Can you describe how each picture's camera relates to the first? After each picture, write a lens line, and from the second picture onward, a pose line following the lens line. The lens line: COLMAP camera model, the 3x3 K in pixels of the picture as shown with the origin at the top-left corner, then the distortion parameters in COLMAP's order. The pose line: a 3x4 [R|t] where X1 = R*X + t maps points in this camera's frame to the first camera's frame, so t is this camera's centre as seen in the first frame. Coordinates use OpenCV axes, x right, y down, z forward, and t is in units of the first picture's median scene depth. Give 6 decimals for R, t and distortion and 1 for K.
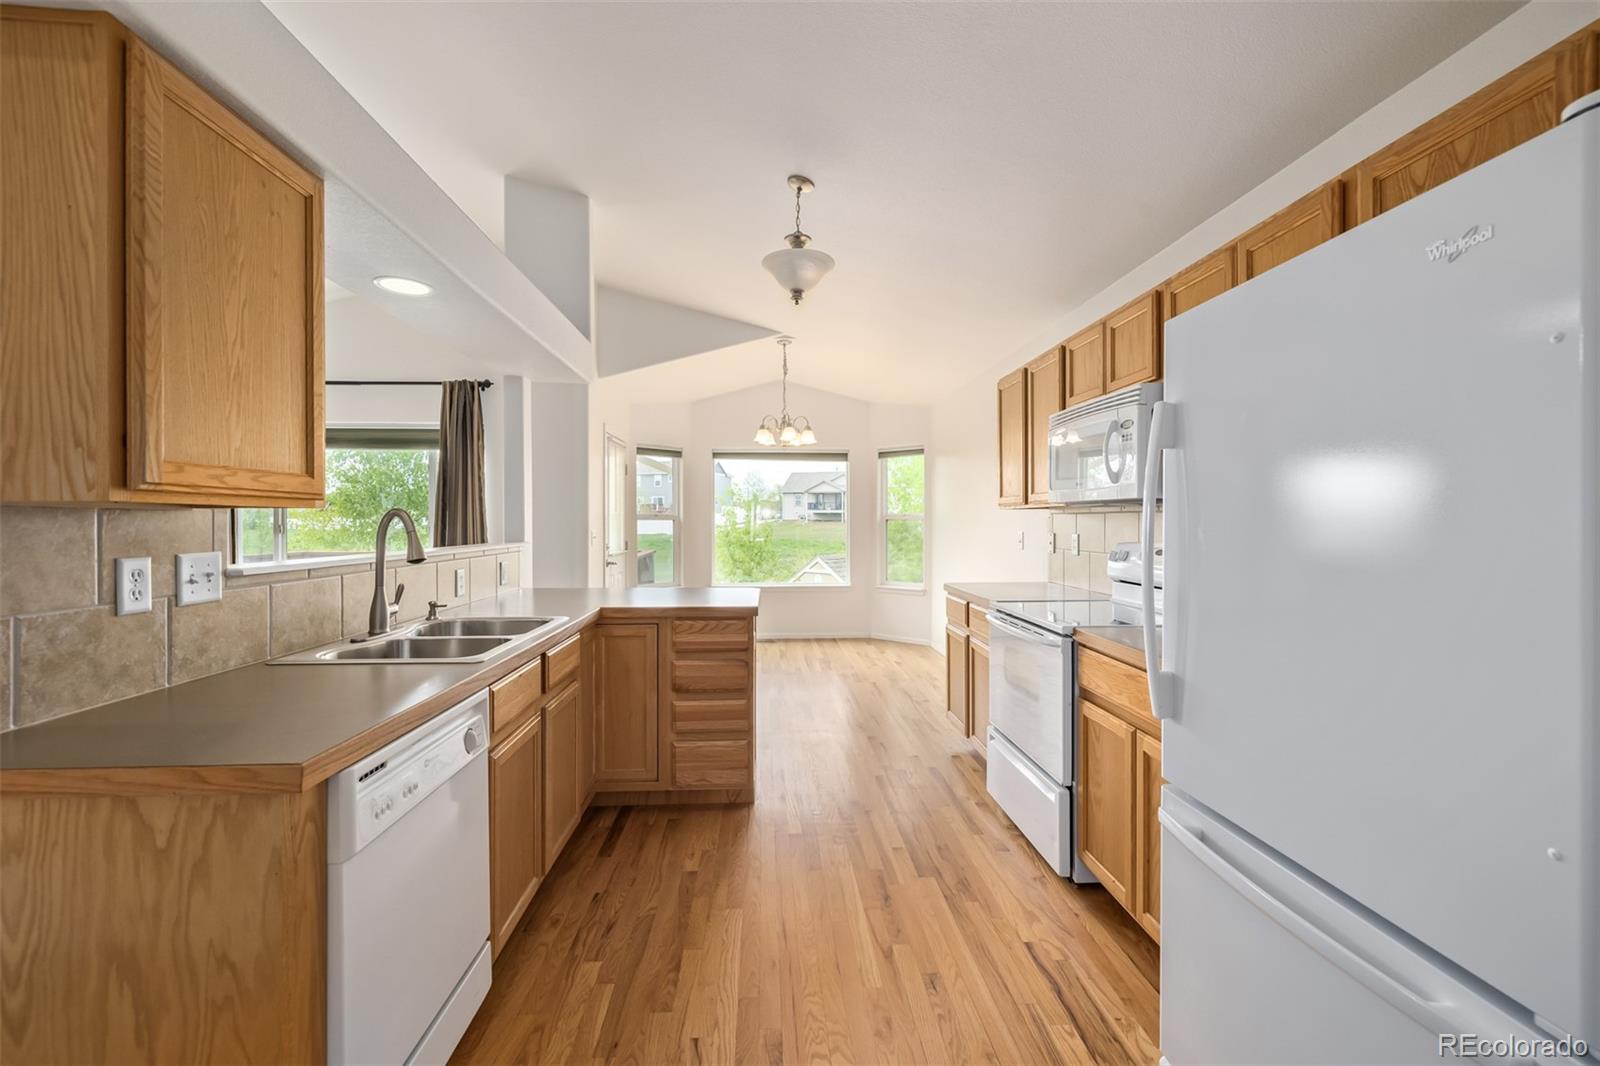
lens RADIAL K [[678.6, 0, 799.3], [0, 678.6, 523.9], [0, 0, 1]] dist [0.000467, 0.000044]
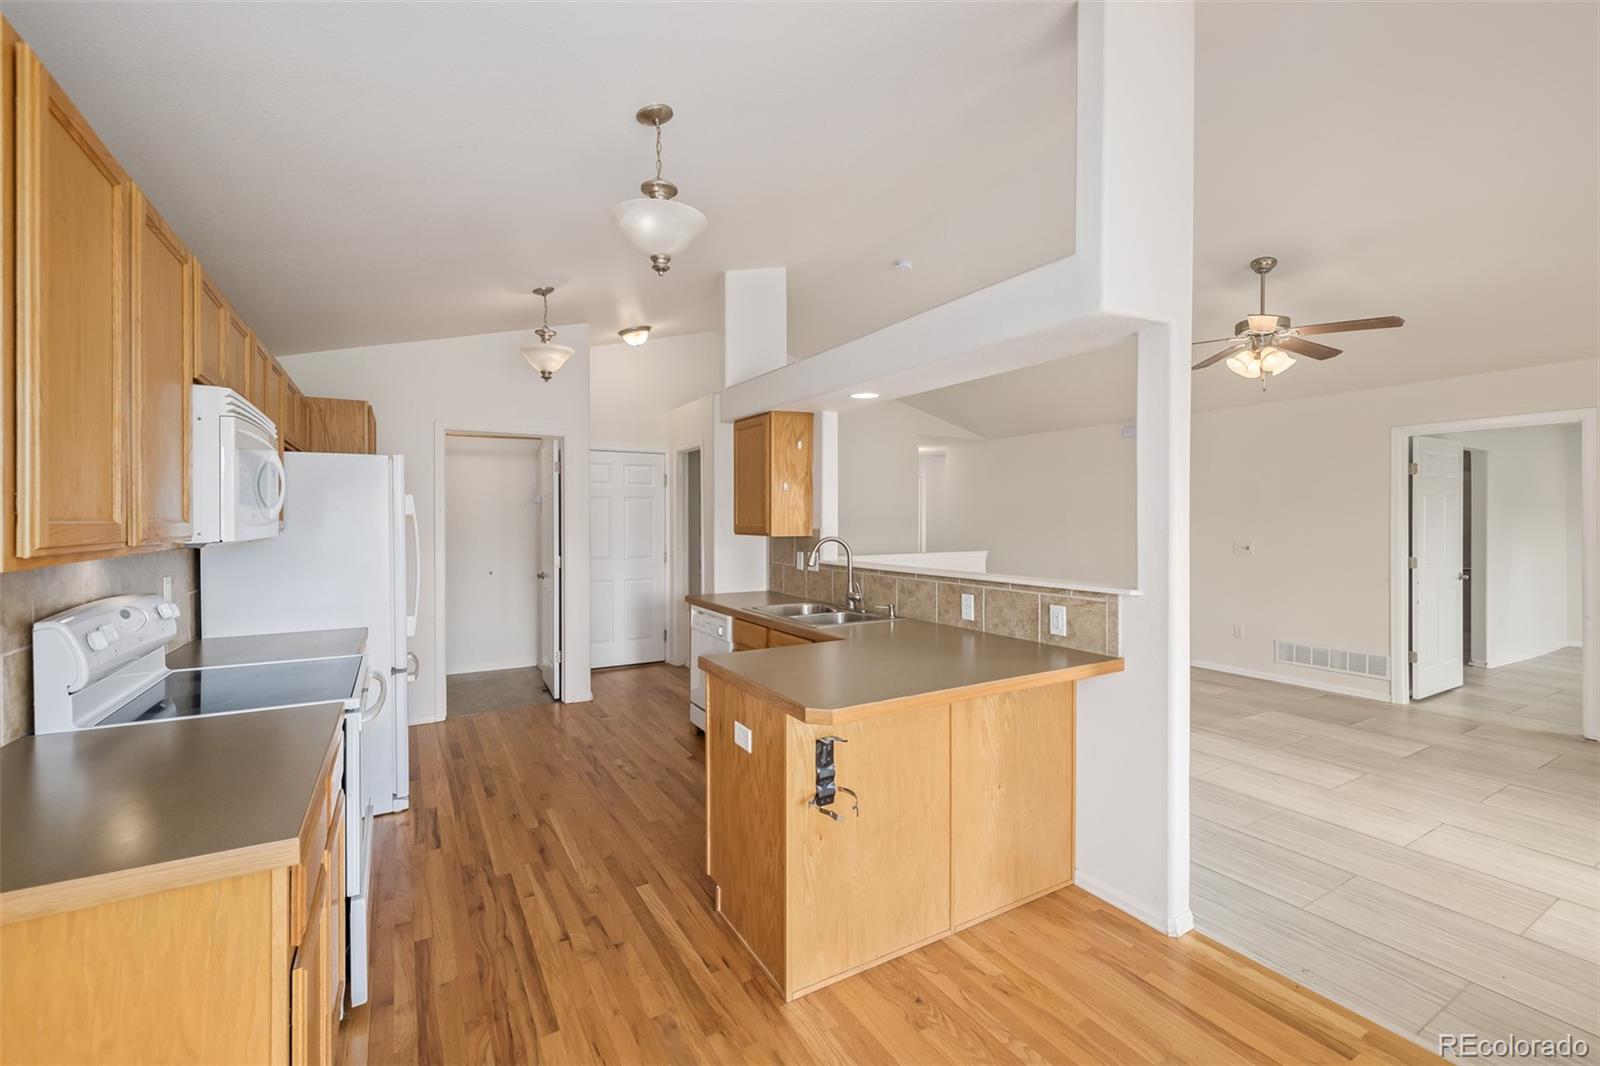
lens RADIAL K [[678.6, 0, 803.6], [0, 678.6, 522.3], [0, 0, 1]] dist [0.000467, 0.000044]
pose [[-0.885058, 0.004473, -0.465460, 0.271426], [-0.000017, 0.999954, 0.009642, -0.069262], [0.465482, 0.008541, -0.885016, 2.246608]]
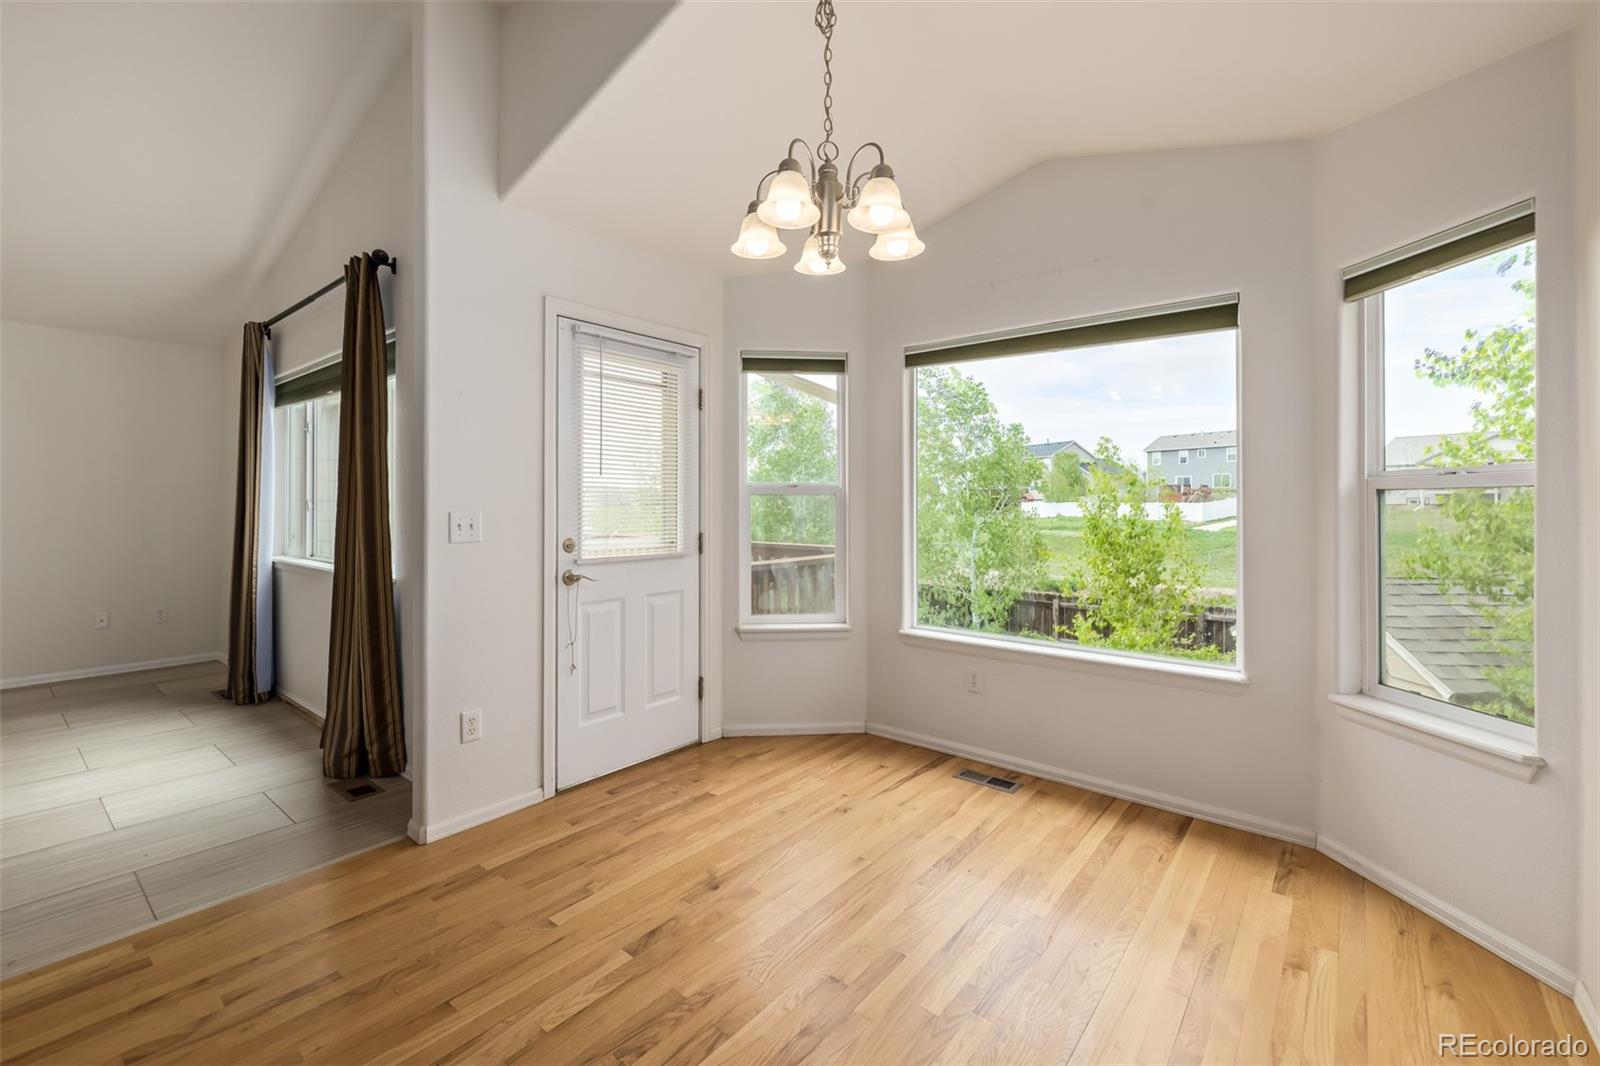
lens RADIAL K [[678.6, 0, 804.4], [0, 678.6, 497.8], [0, 0, 1]] dist [0.000467, 0.000044]
pose [[0.736171, -0.002559, -0.676791, 0.444543], [-0.007562, 0.999899, -0.012007, 0.010130], [0.676754, 0.013957, 0.736077, 1.803292]]
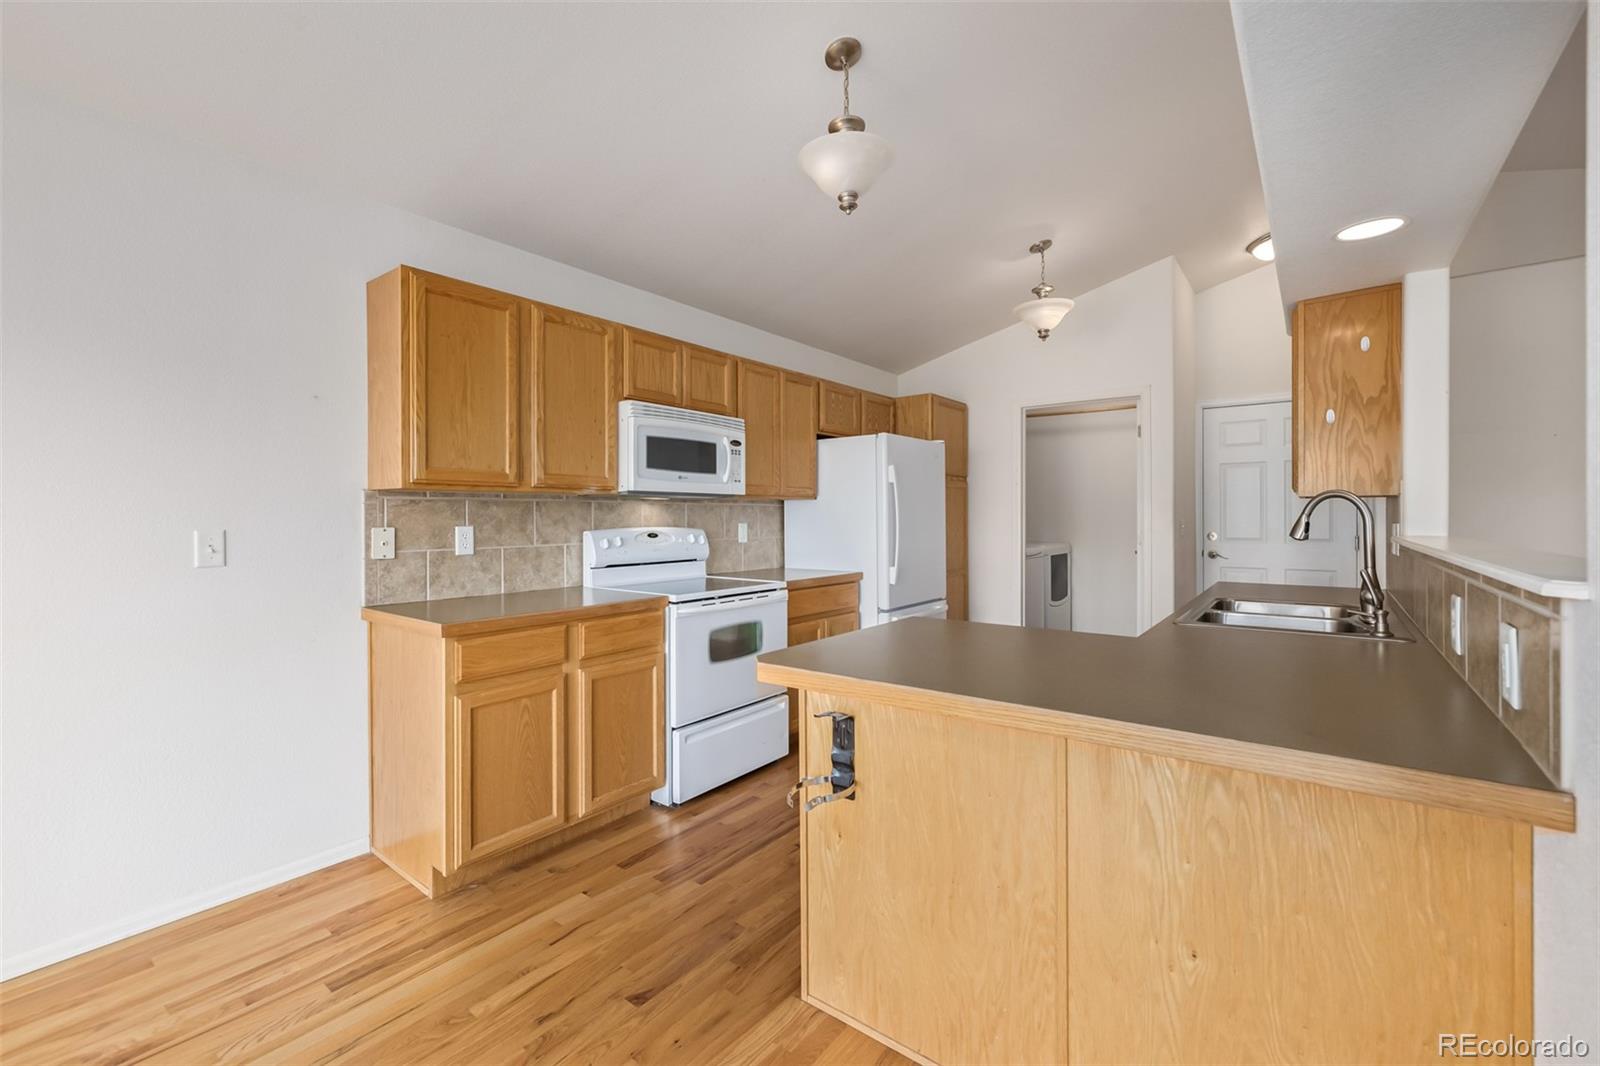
lens RADIAL K [[678.6, 0, 794.7], [0, 678.6, 517.5], [0, 0, 1]] dist [0.000467, 0.000044]
pose [[-0.759566, 0.004988, 0.650411, -0.567562], [0.009226, 0.999953, 0.003106, 0.008367], [-0.650365, 0.008360, -0.759576, 2.059273]]
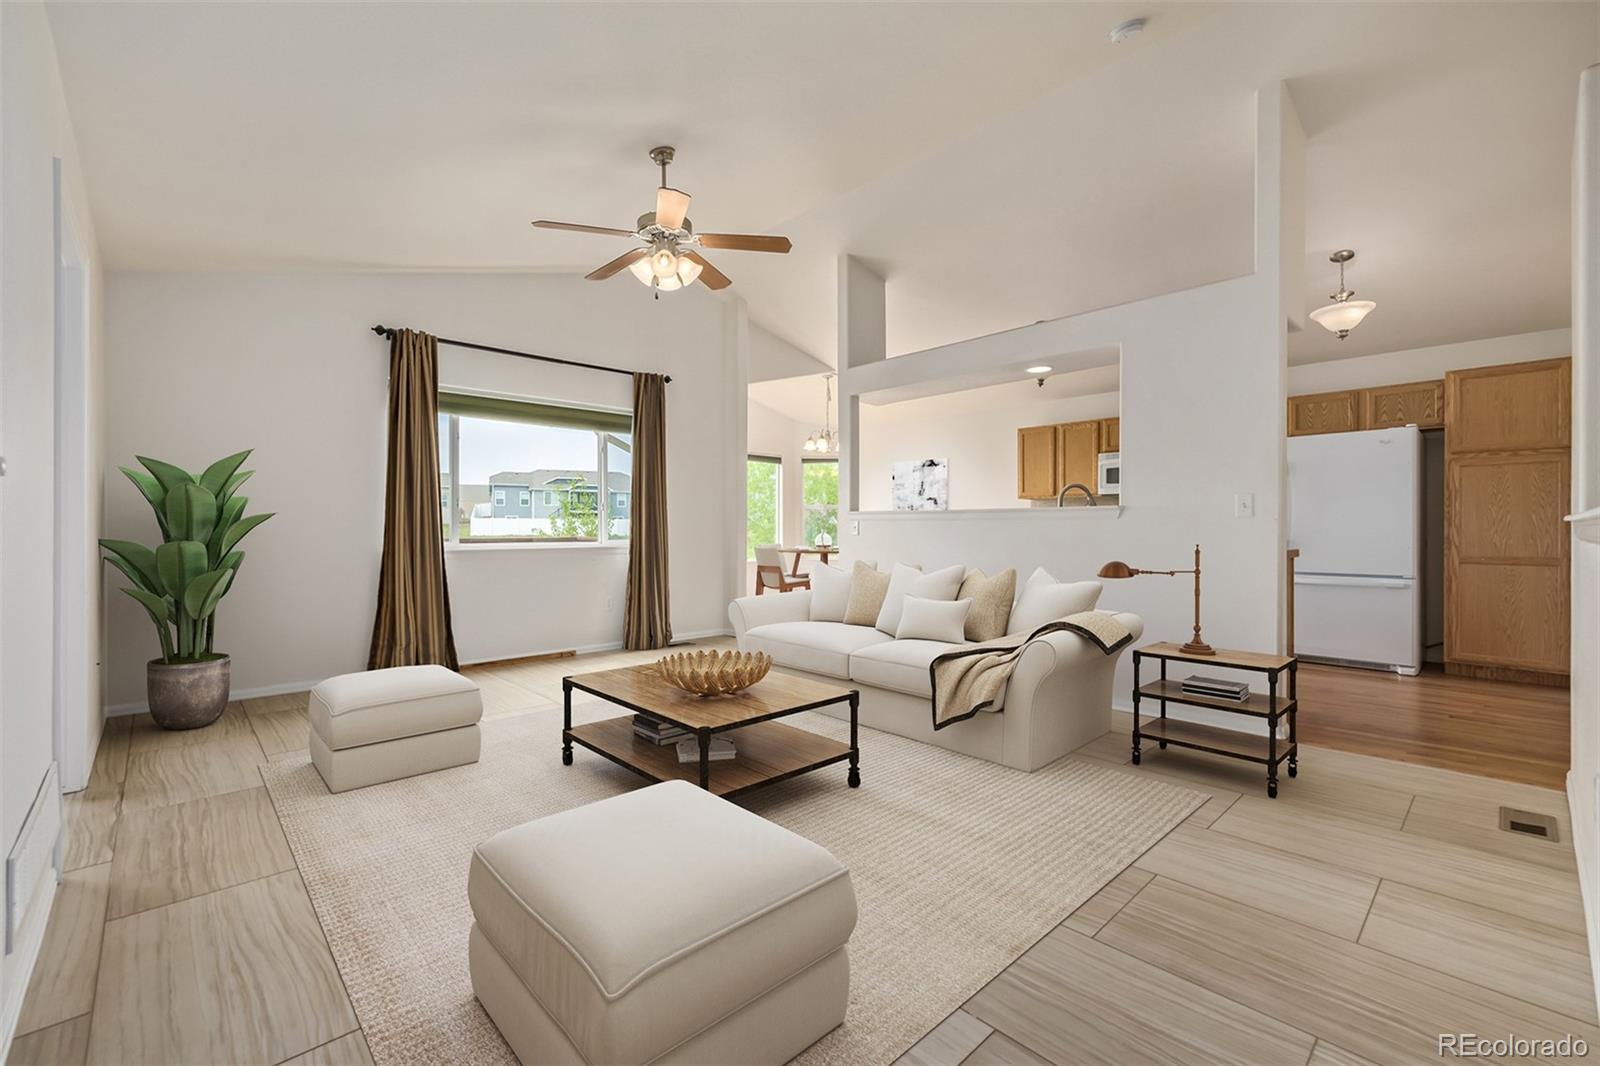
lens RADIAL K [[678.6, 0, 798.5], [0, 678.6, 530.4], [0, 0, 1]] dist [0.000467, 0.000044]
pose [[0.761639, -0.002247, 0.647997, -2.284468], [0.002204, 0.999997, 0.000877, 0.104069], [-0.647998, 0.000760, 0.761642, -0.030841]]
